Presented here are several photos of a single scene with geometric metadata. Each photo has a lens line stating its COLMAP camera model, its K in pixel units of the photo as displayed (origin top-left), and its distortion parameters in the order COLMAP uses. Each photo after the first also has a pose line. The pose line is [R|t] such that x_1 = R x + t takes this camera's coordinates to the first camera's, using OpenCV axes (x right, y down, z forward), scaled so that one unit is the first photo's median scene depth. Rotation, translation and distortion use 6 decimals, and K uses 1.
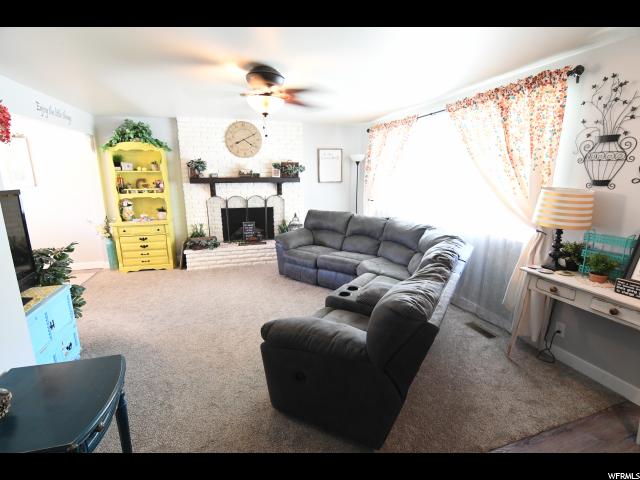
lens RADIAL K [[308.1, 0, 320.0], [0, 308.1, 240.0], [0, 0, 1]] dist [-0.003309, -0.013208]
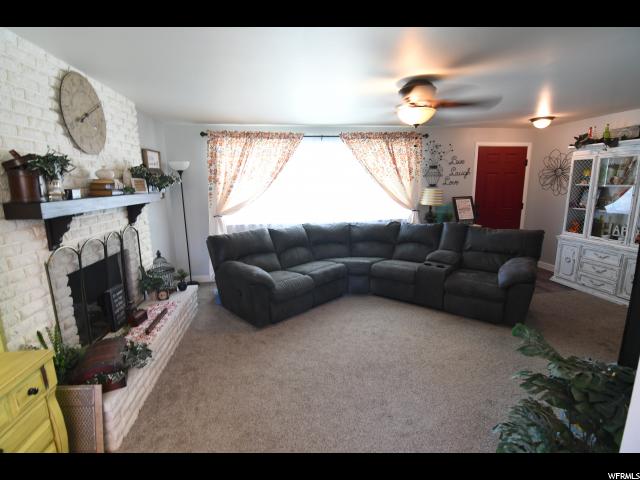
lens RADIAL K [[308.1, 0, 320.0], [0, 308.1, 240.0], [0, 0, 1]] dist [-0.003309, -0.013208]
pose [[0.143627, -0.181572, 0.972832, -0.733244], [0.224369, 0.963401, 0.146687, -0.147677], [-0.963862, 0.197205, 0.179110, 0.677544]]
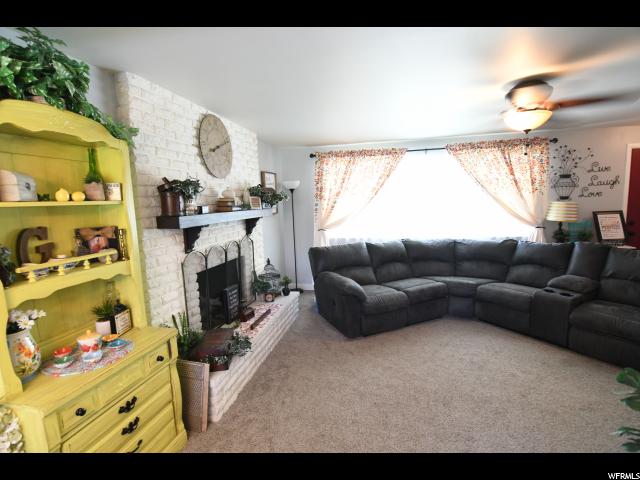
lens RADIAL K [[308.1, 0, 320.0], [0, 308.1, 240.0], [0, 0, 1]] dist [-0.003309, -0.013208]
pose [[0.484119, -0.124820, 0.866054, -0.736982], [0.217269, 0.975923, 0.019203, -0.137446], [-0.847599, 0.178870, 0.499582, 0.634263]]
